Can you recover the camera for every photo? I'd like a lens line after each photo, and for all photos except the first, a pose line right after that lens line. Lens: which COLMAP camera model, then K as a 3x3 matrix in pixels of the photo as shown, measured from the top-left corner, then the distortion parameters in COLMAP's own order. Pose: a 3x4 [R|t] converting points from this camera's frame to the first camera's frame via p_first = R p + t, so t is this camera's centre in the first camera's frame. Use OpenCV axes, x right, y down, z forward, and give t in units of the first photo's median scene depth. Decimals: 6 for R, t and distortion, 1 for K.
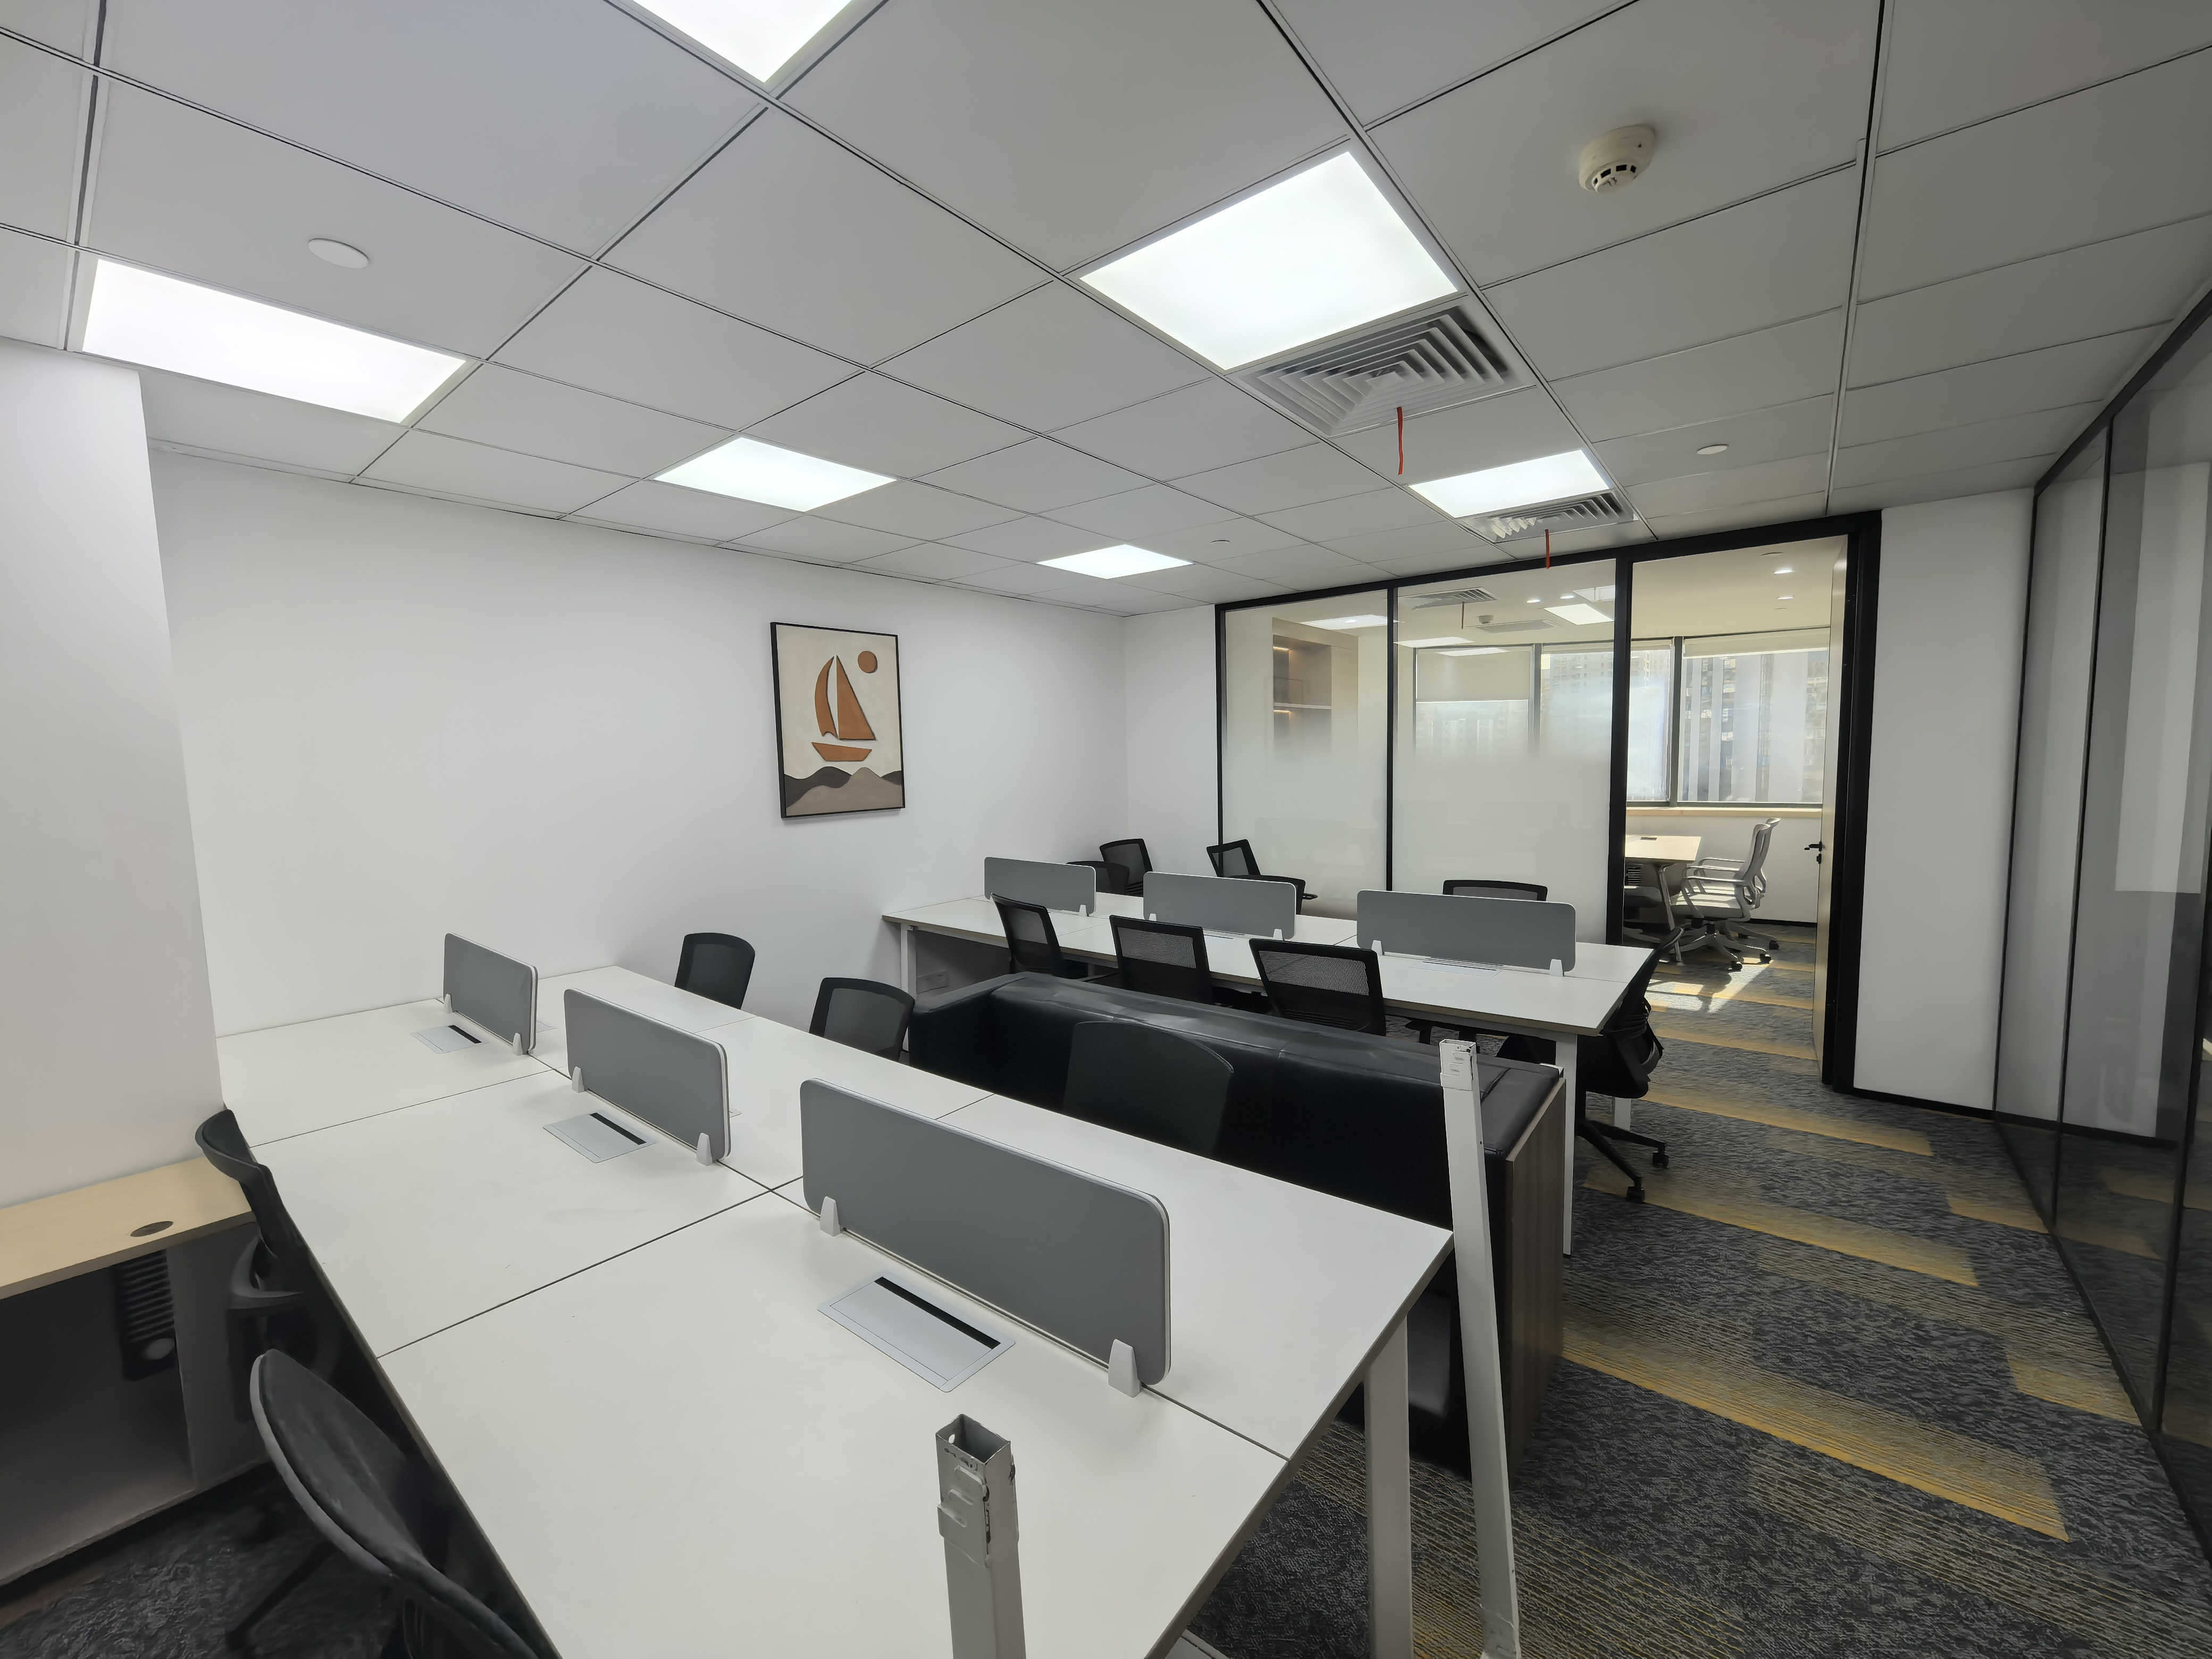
lens RADIAL K [[876.0, 0, 1102.7], [0, 876.0, 824.9], [0, 0, 1]] dist [-0.007490, 0.000005]
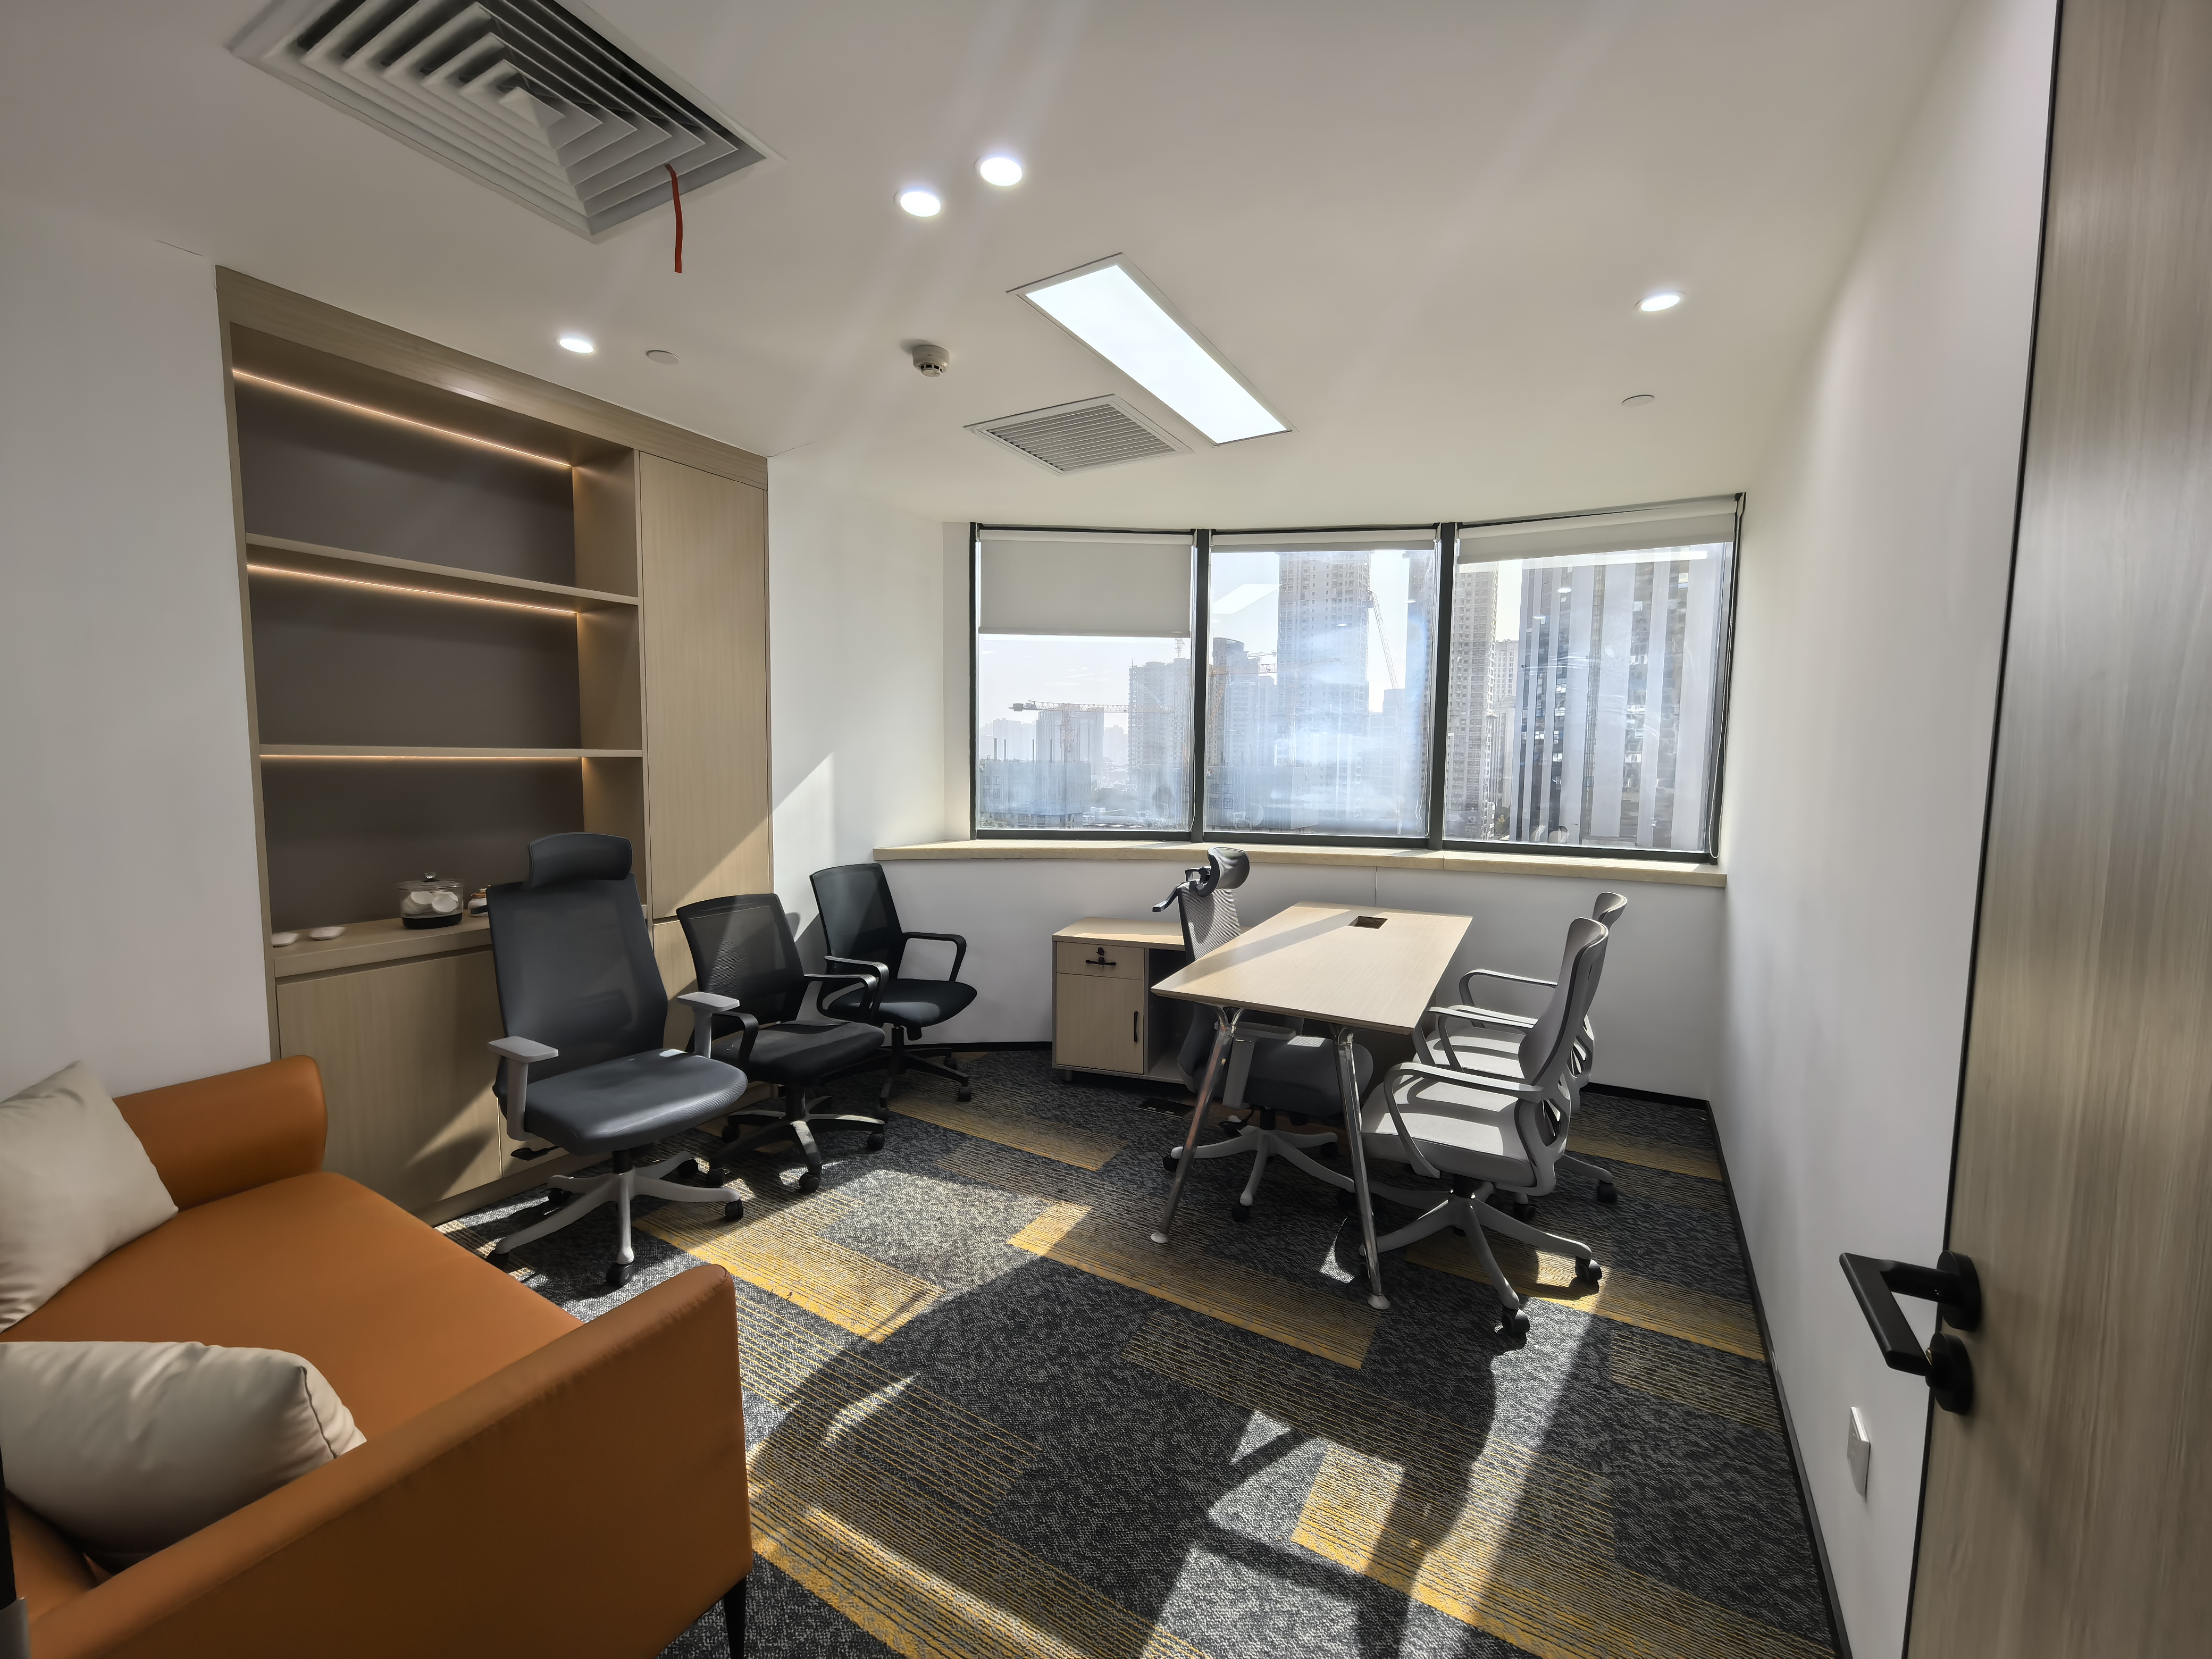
lens RADIAL K [[876.0, 0, 1108.8], [0, 876.0, 830.1], [0, 0, 1]] dist [-0.007490, 0.000005]
pose [[0.988870, 0.021636, 0.147203, 0.417674], [-0.021861, 0.999761, -0.000089, -0.030652], [-0.147170, -0.003130, 0.989106, 0.554602]]
